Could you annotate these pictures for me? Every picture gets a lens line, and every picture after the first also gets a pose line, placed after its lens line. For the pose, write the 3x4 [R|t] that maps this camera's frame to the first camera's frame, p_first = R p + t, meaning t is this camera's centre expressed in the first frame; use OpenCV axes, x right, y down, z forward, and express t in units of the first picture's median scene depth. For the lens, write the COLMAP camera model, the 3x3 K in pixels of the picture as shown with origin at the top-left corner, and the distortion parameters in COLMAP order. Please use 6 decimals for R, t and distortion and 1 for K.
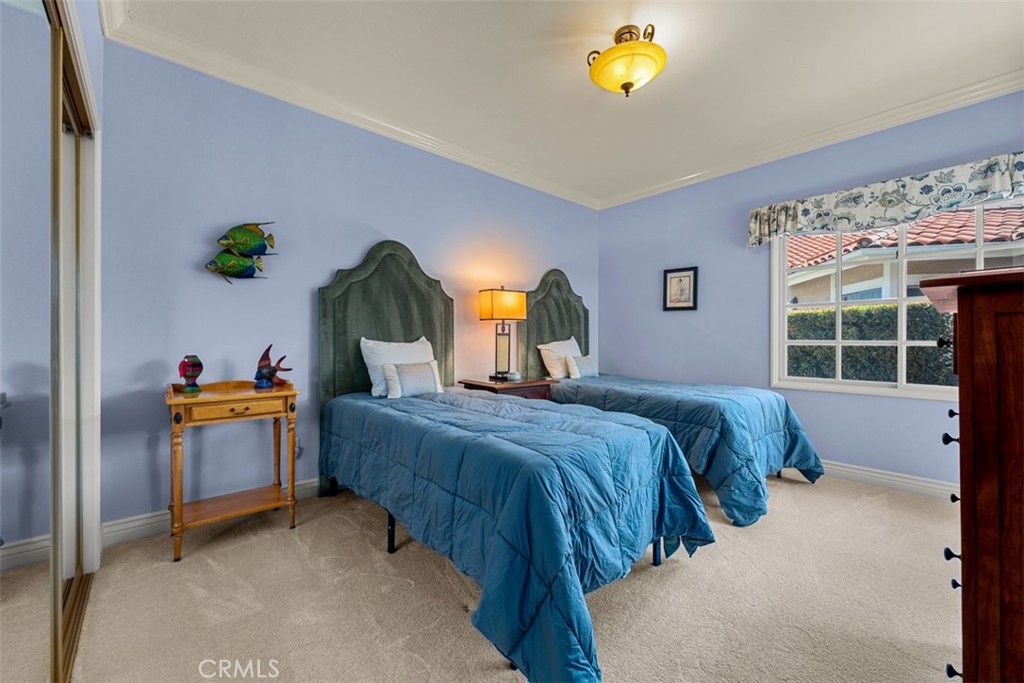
lens RADIAL K [[411.3, 0, 518.5], [0, 411.3, 341.0], [0, 0, 1]] dist [0.000051, 0.000021]
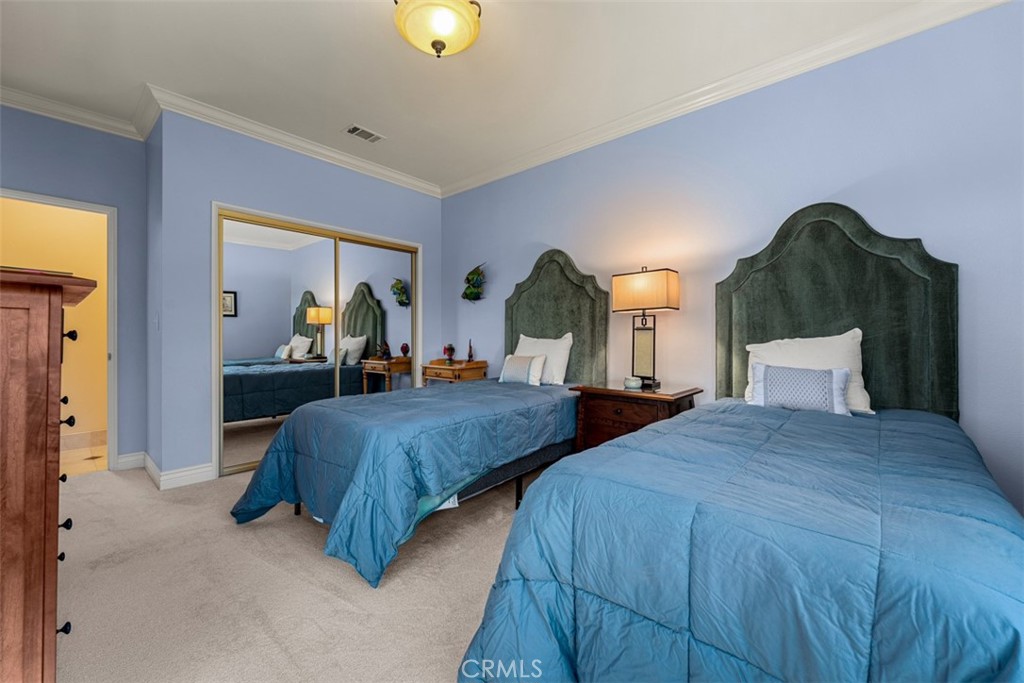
lens RADIAL K [[411.3, 0, 518.0], [0, 411.3, 336.5], [0, 0, 1]] dist [0.000051, 0.000021]
pose [[0.098699, 0.004907, -0.995105, 0.714679], [0.002804, 0.999983, 0.005209, -0.006326], [0.995113, -0.003305, 0.098684, 0.688177]]
